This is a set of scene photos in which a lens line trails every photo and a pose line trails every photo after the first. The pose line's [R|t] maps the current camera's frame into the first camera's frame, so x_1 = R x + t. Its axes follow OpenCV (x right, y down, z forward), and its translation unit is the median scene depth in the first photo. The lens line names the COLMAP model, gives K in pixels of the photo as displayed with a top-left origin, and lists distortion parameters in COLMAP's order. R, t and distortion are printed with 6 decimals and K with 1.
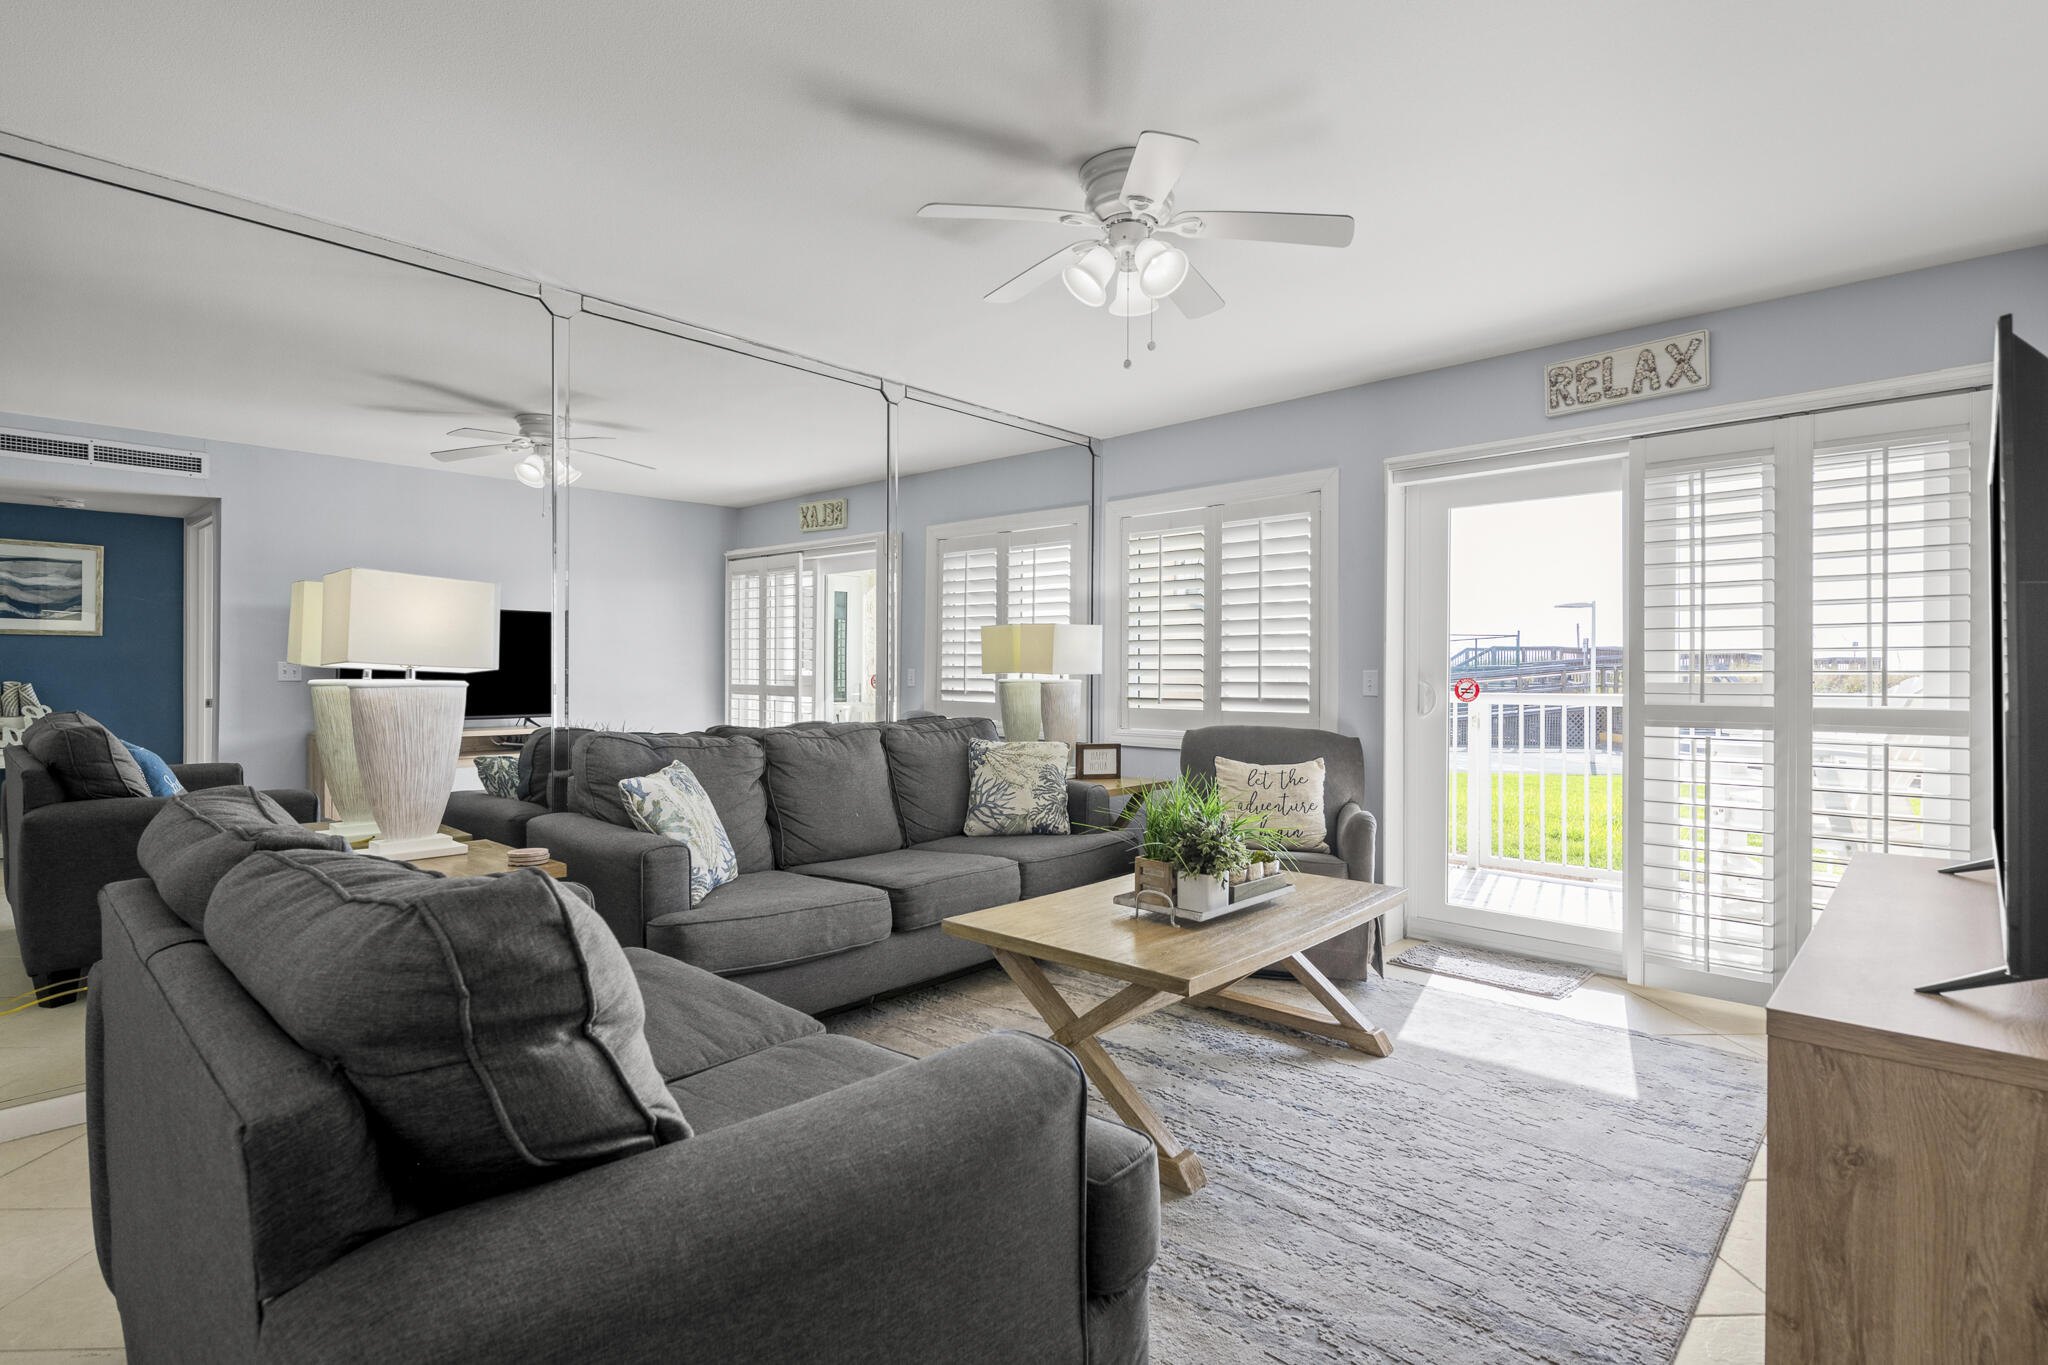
lens RADIAL K [[989.6, 0, 1021.4], [0, 989.6, 675.8], [0, 0, 1]] dist [0.002697, -0.000922]
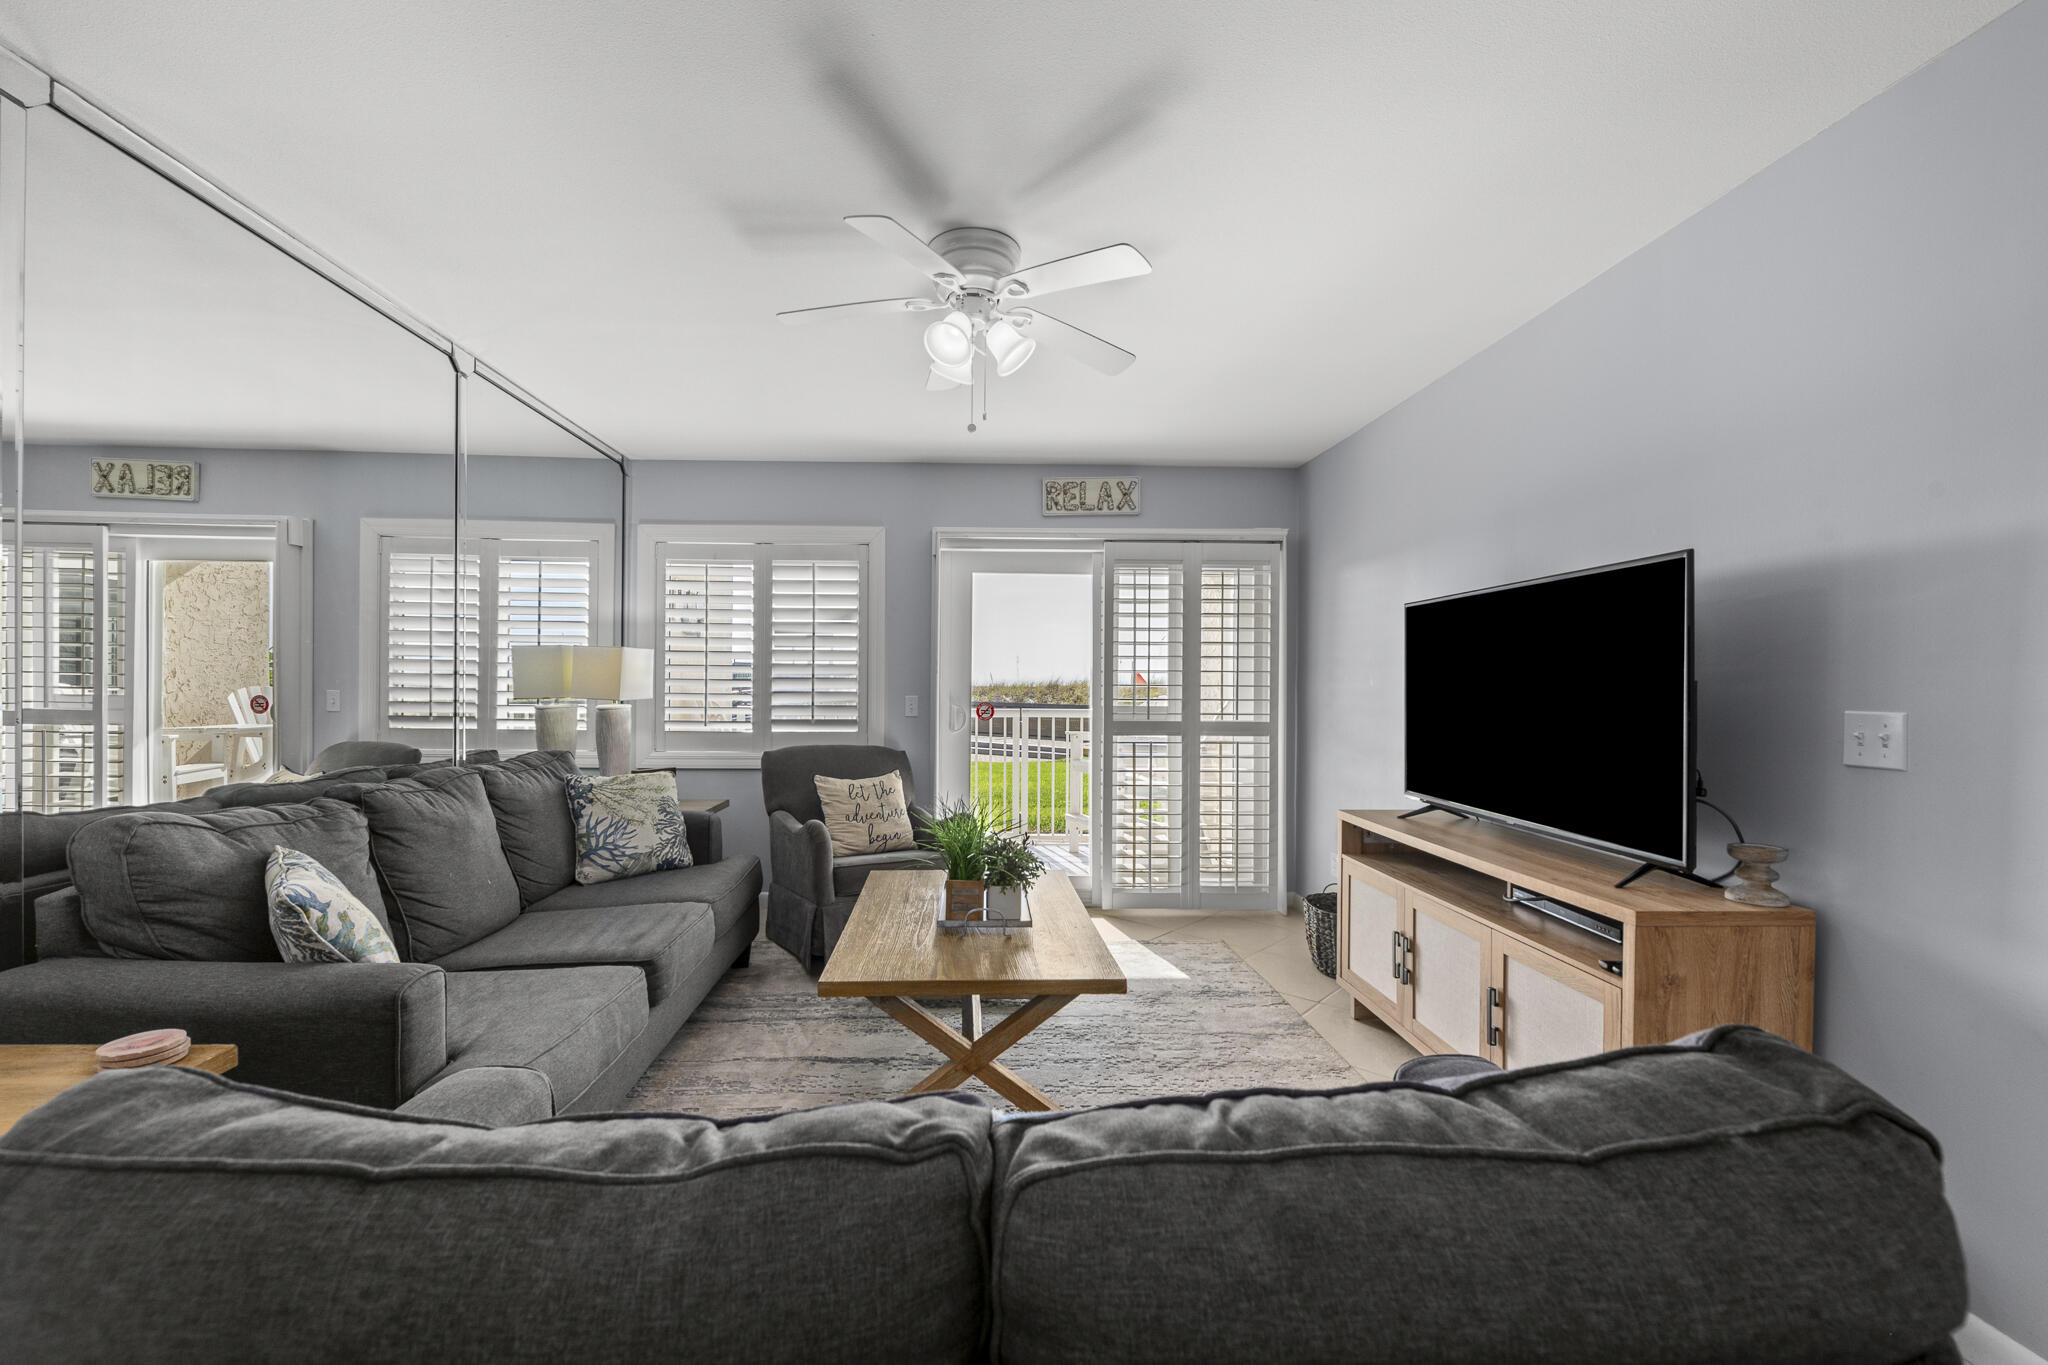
lens RADIAL K [[824.1, 0, 997.4], [0, 824.1, 690.1], [0, 0, 1]] dist [-0.001676, -0.000701]
pose [[0.708736, -0.000835, 0.705474, -0.311550], [-0.004771, 0.999971, 0.005977, -0.020346], [-0.705458, -0.007602, 0.708711, 0.206485]]
